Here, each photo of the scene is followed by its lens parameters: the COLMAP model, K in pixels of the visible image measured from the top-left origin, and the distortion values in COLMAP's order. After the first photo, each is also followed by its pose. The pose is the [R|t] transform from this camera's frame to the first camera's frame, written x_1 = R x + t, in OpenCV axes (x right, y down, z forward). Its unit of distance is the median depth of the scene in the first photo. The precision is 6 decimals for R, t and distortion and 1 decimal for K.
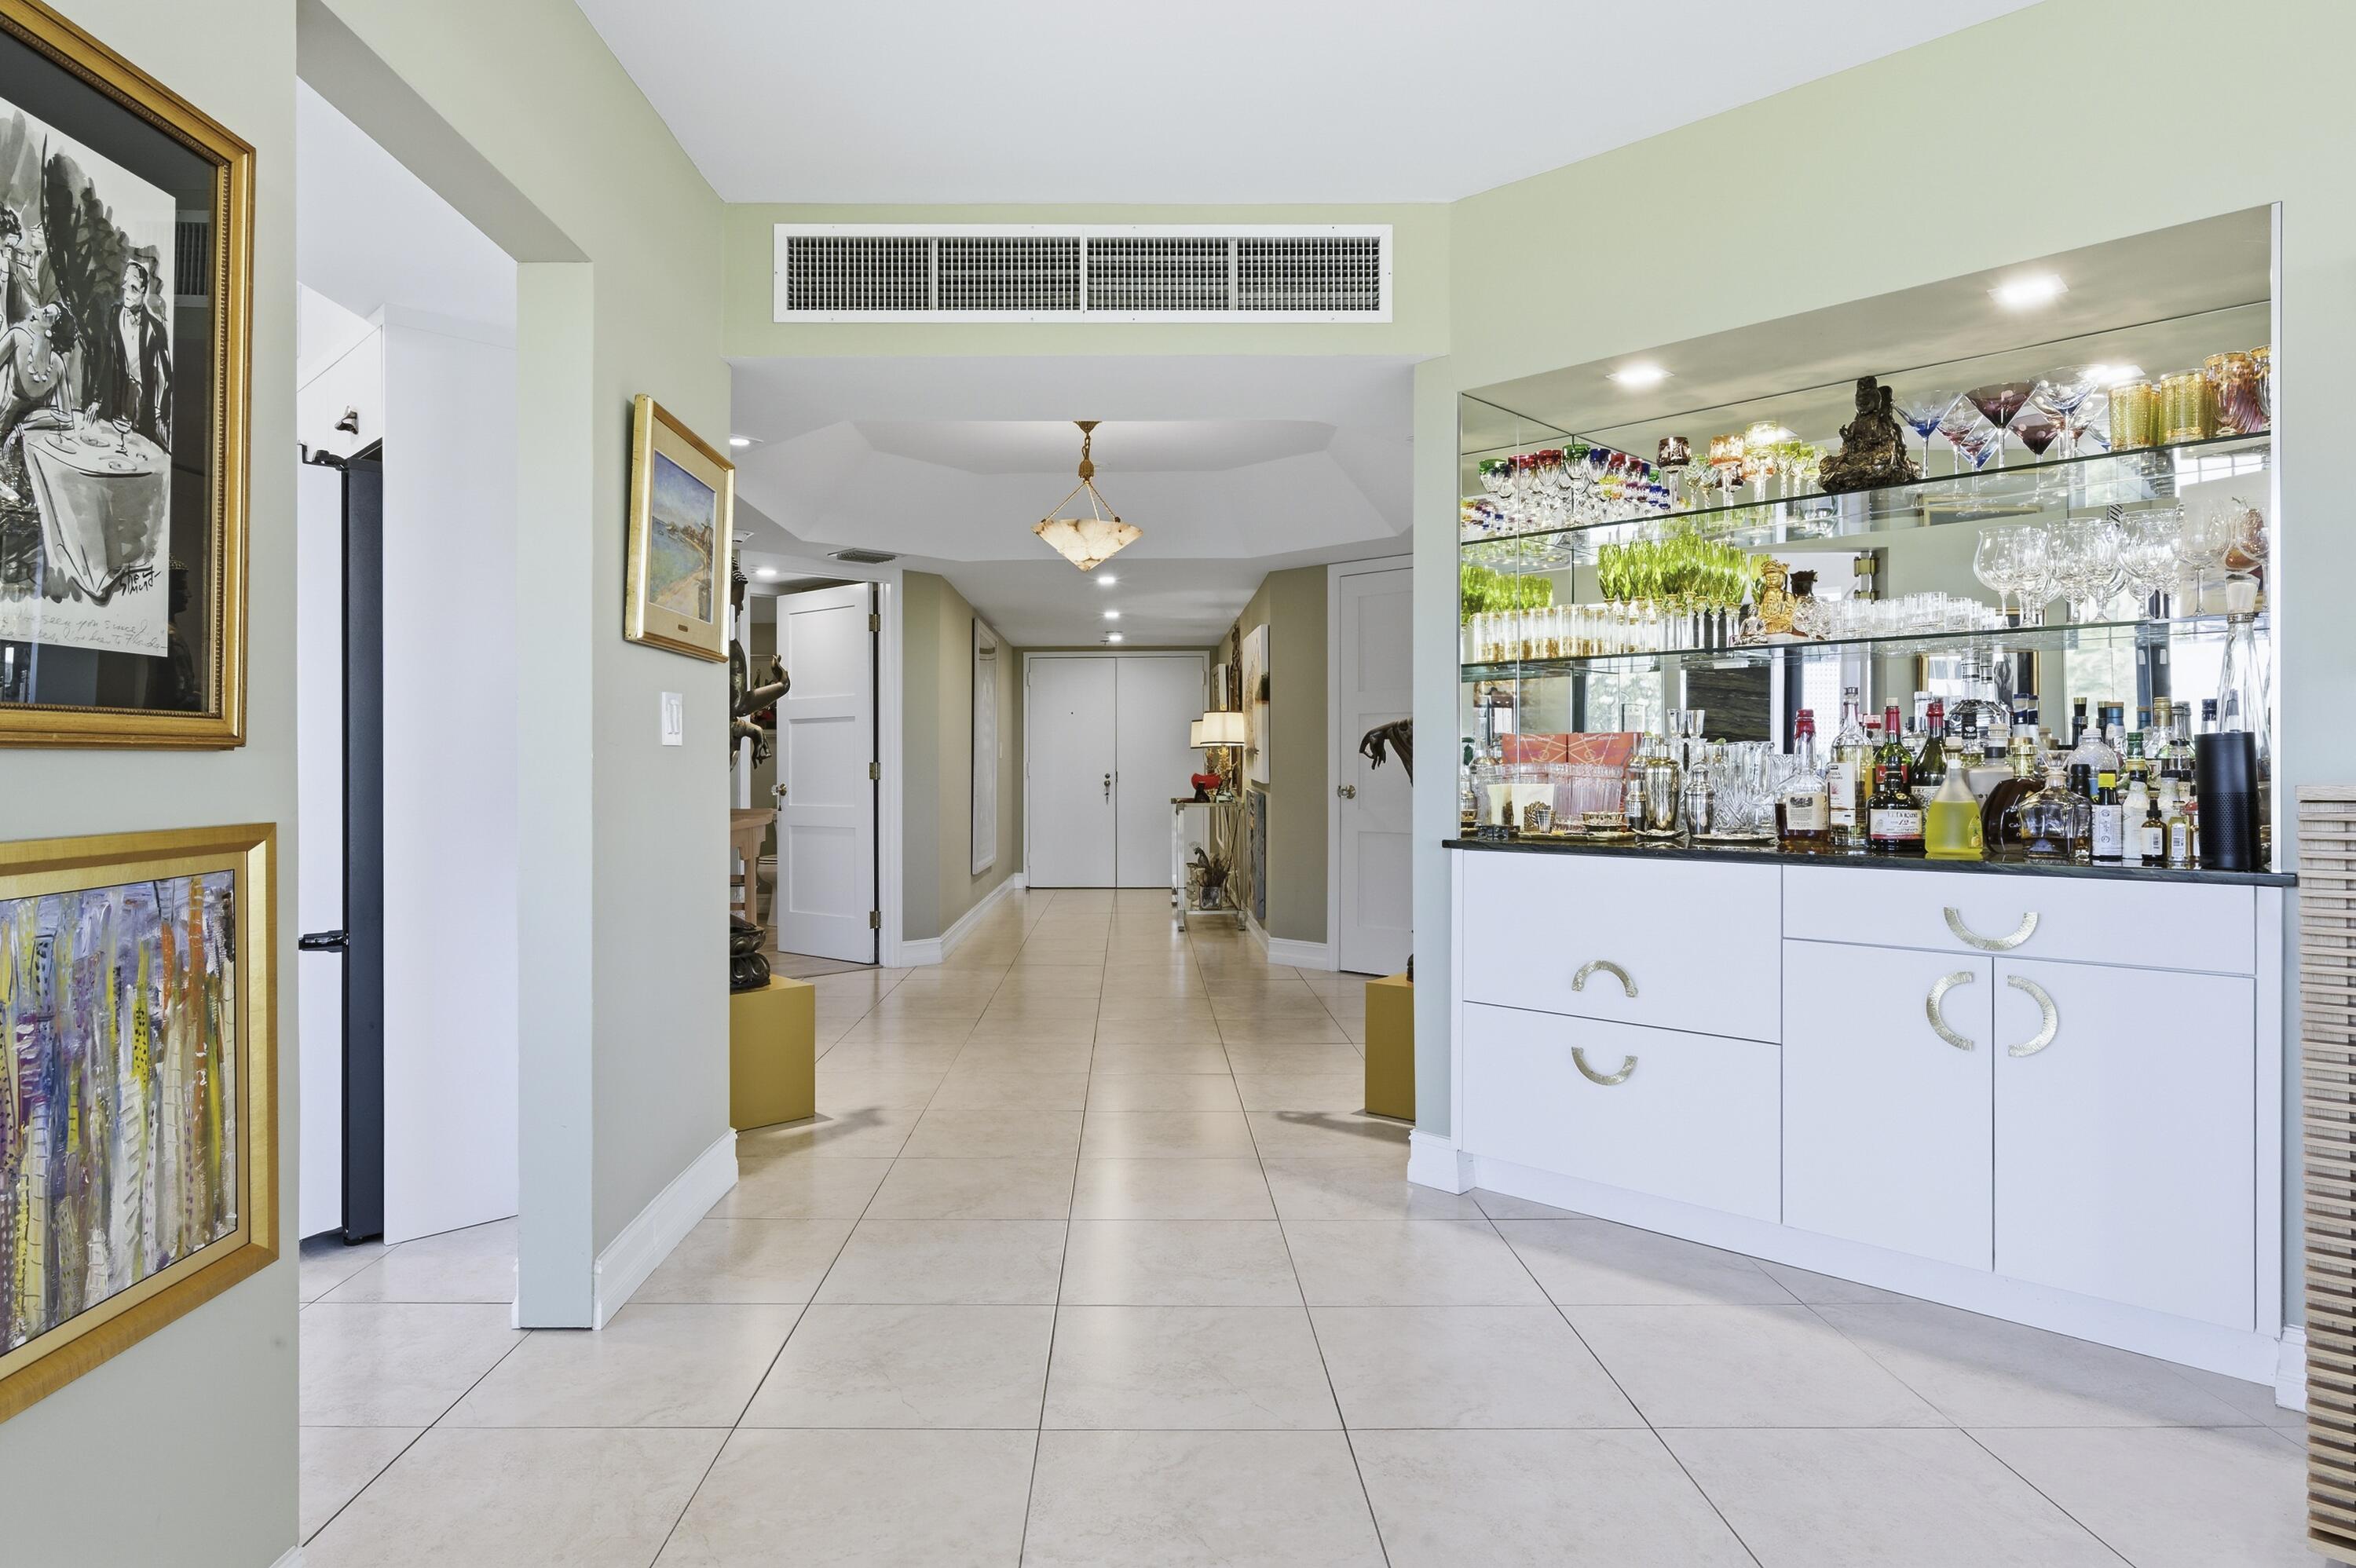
lens RADIAL K [[1333.5, 0, 1127.6], [0, 1333.5, 768.3], [0, 0, 1]] dist [0.000284, -0.000124]
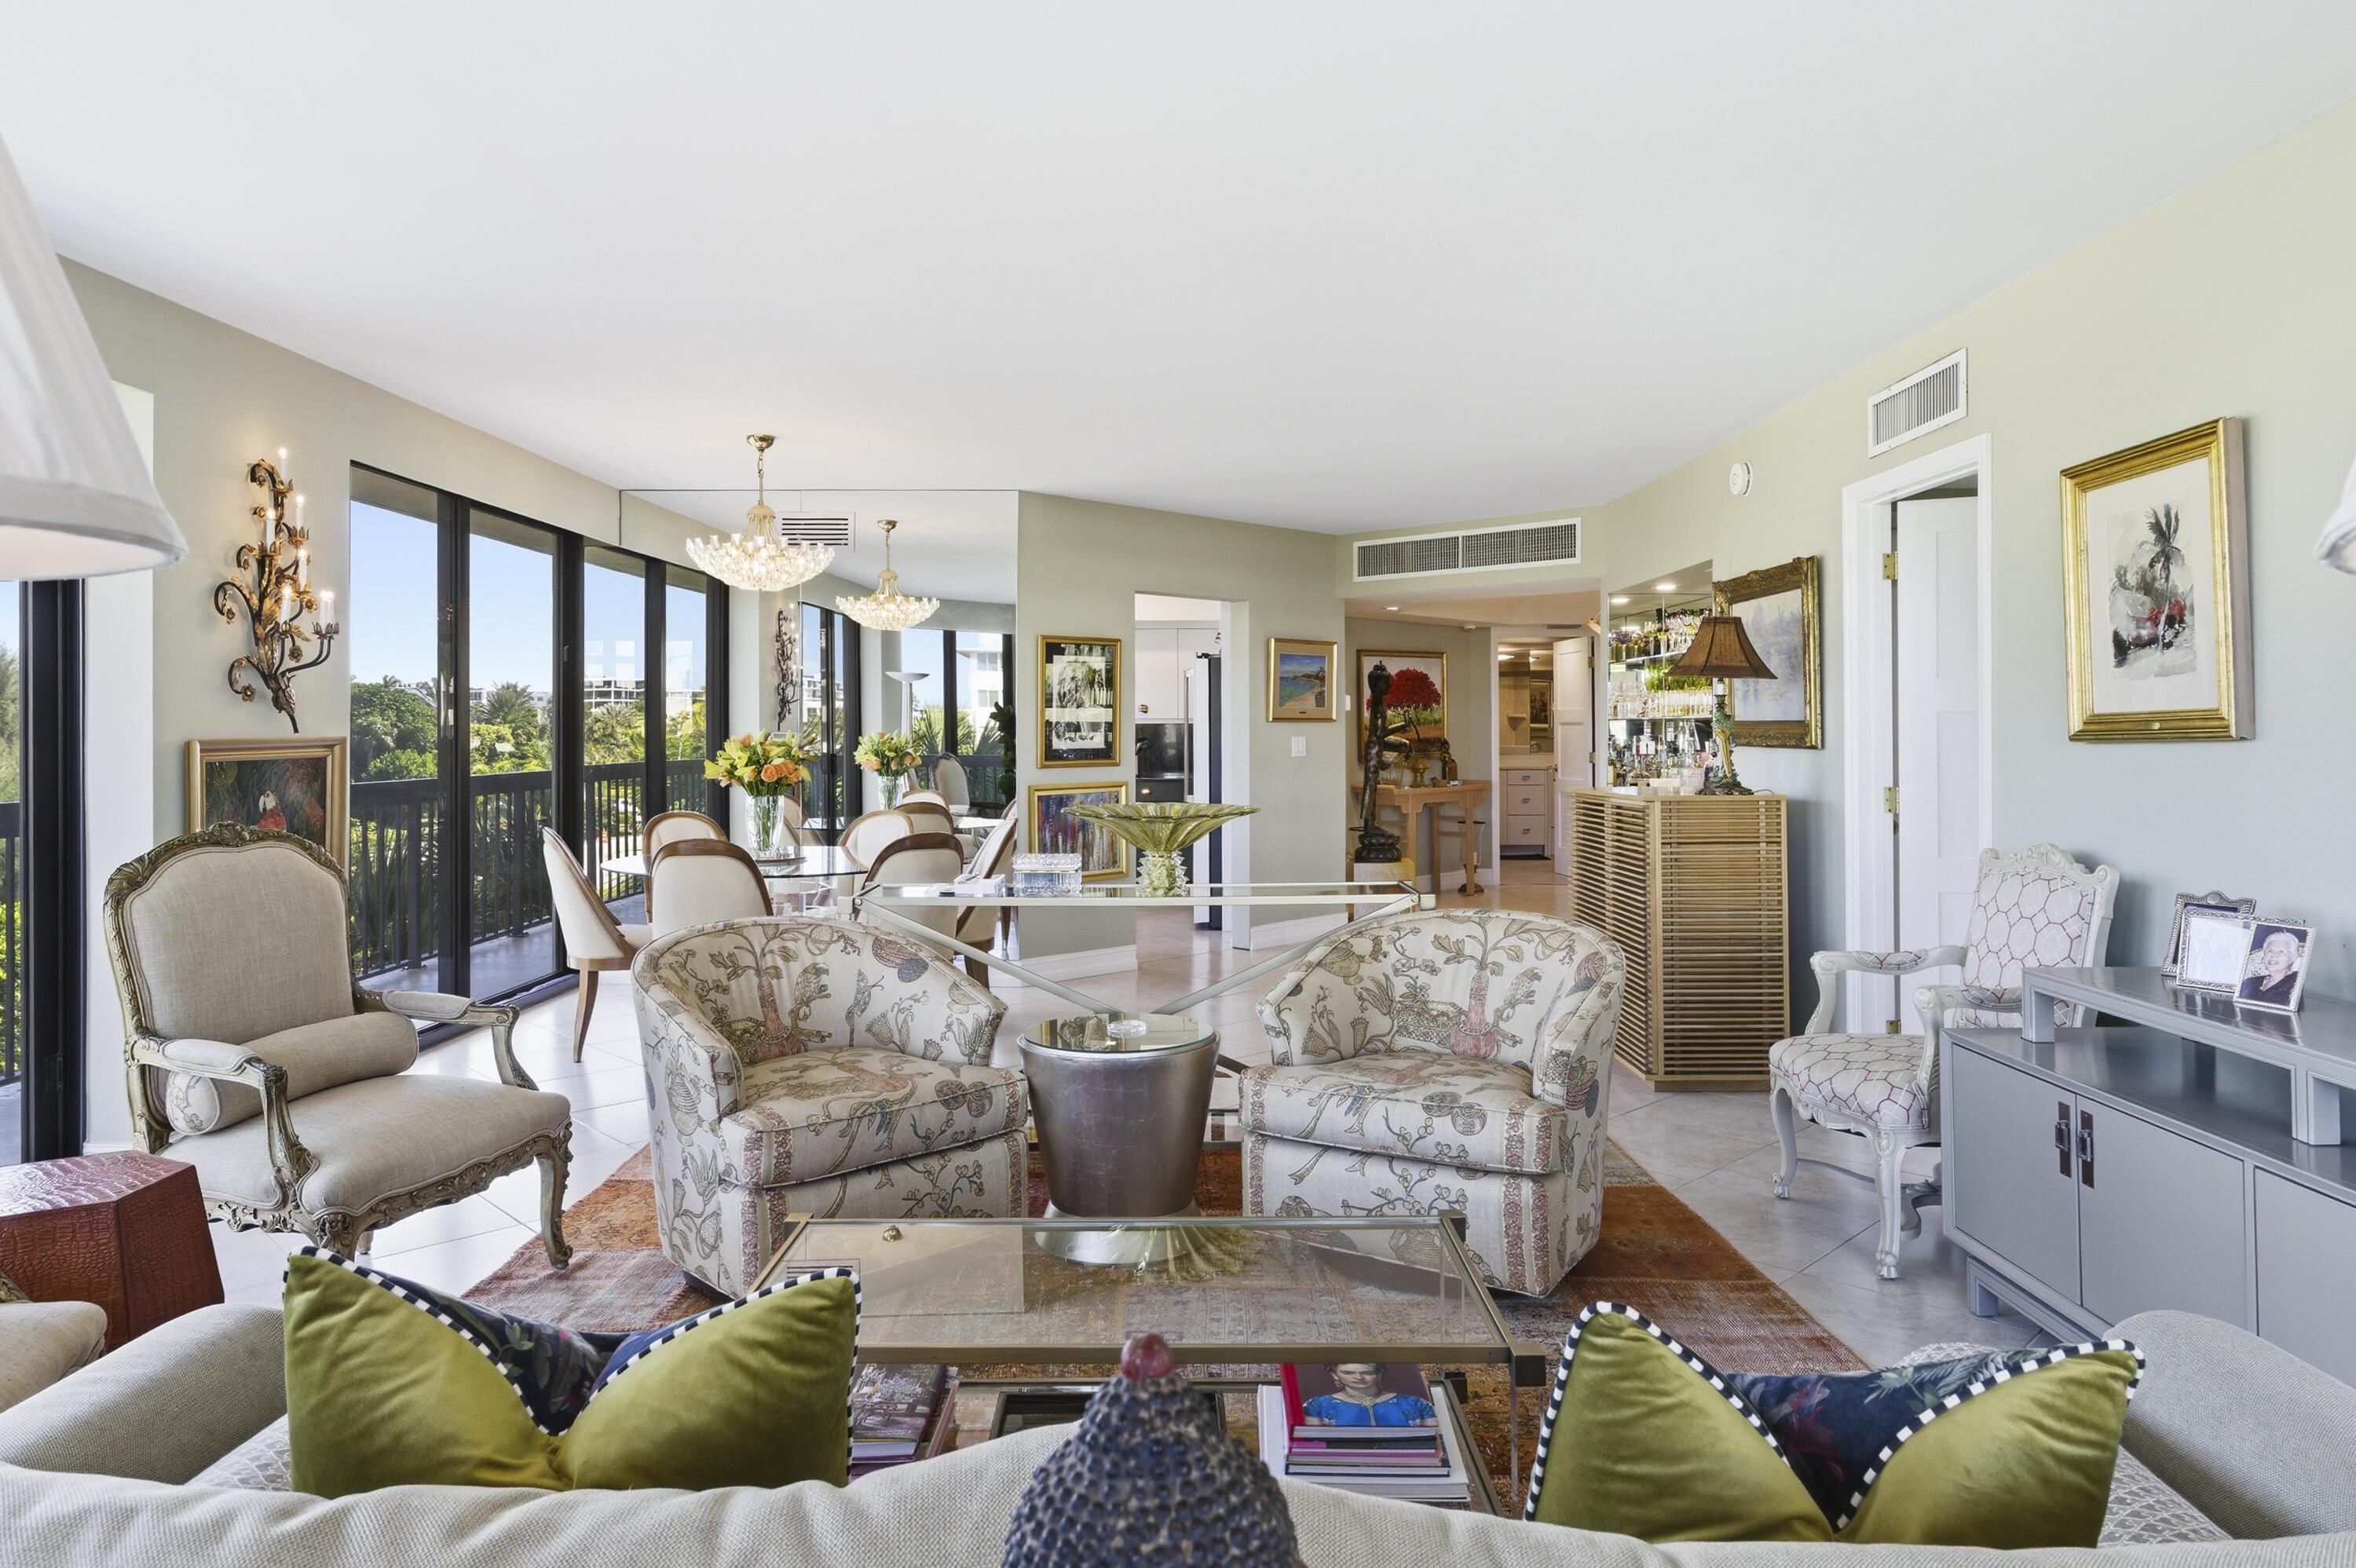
lens RADIAL K [[1437.8, 0, 1179.0], [0, 1437.8, 717.9], [0, 0, 1]] dist [-0.000155, 0.000262]
pose [[0.705996, -0.005572, -0.708194, 1.378336], [0.000213, 0.999971, -0.007656, -0.065249], [0.708216, 0.005254, 0.705976, -1.092036]]
